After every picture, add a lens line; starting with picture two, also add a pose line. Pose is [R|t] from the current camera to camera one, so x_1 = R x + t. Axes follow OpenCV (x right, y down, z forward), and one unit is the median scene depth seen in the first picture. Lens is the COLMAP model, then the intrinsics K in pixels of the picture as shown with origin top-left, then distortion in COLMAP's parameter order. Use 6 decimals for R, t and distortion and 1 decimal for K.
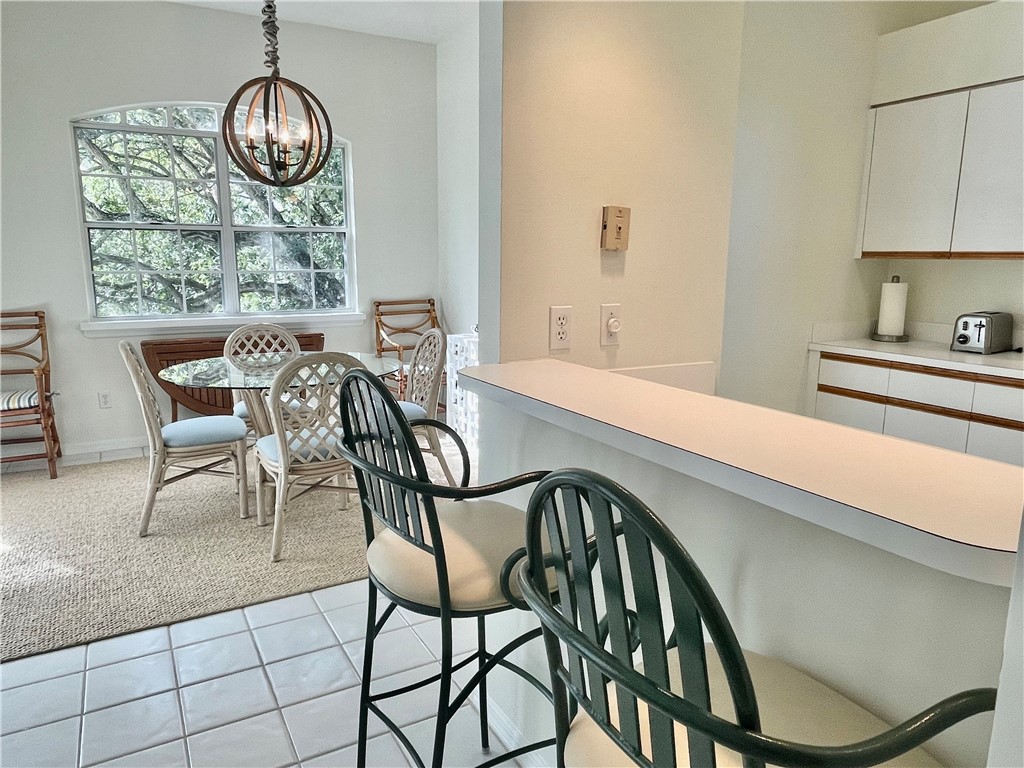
lens RADIAL K [[686.9, 0, 512.0], [0, 686.9, 384.0], [0, 0, 1]] dist [0.001186, 0.001117]
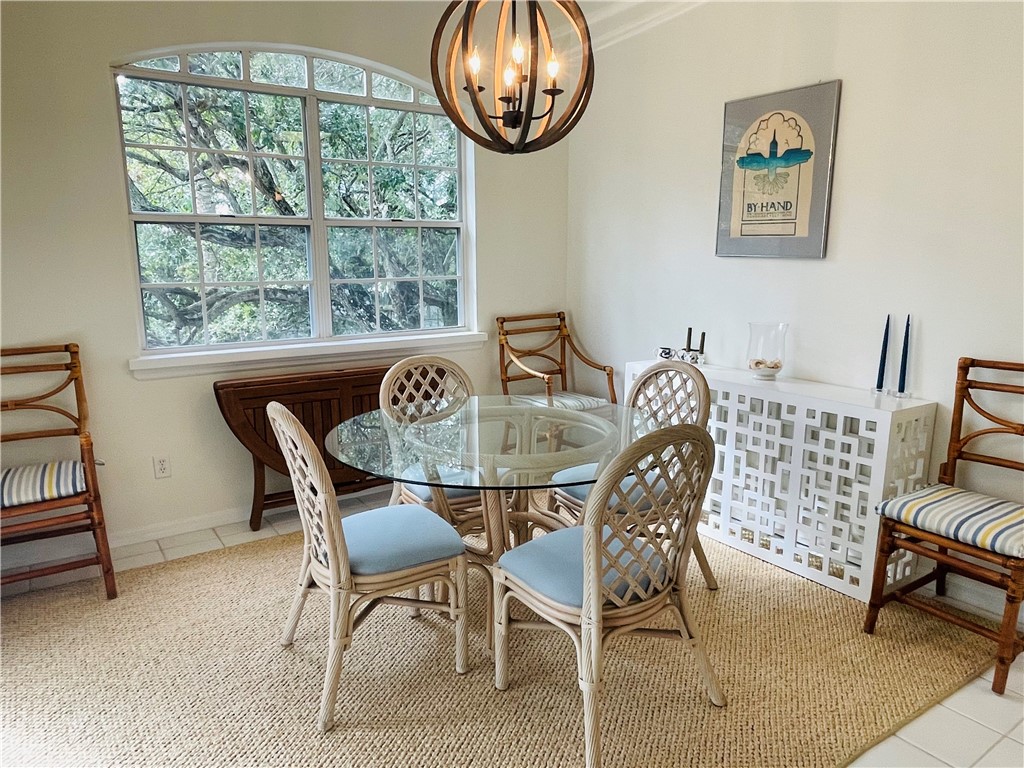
lens RADIAL K [[686.9, 0, 512.0], [0, 686.9, 384.0], [0, 0, 1]] dist [0.001186, 0.001117]
pose [[0.996556, -0.023699, 0.079465, -0.304997], [0.023677, 0.999719, 0.001209, -0.056403], [-0.079472, 0.000677, 0.996837, 0.284569]]
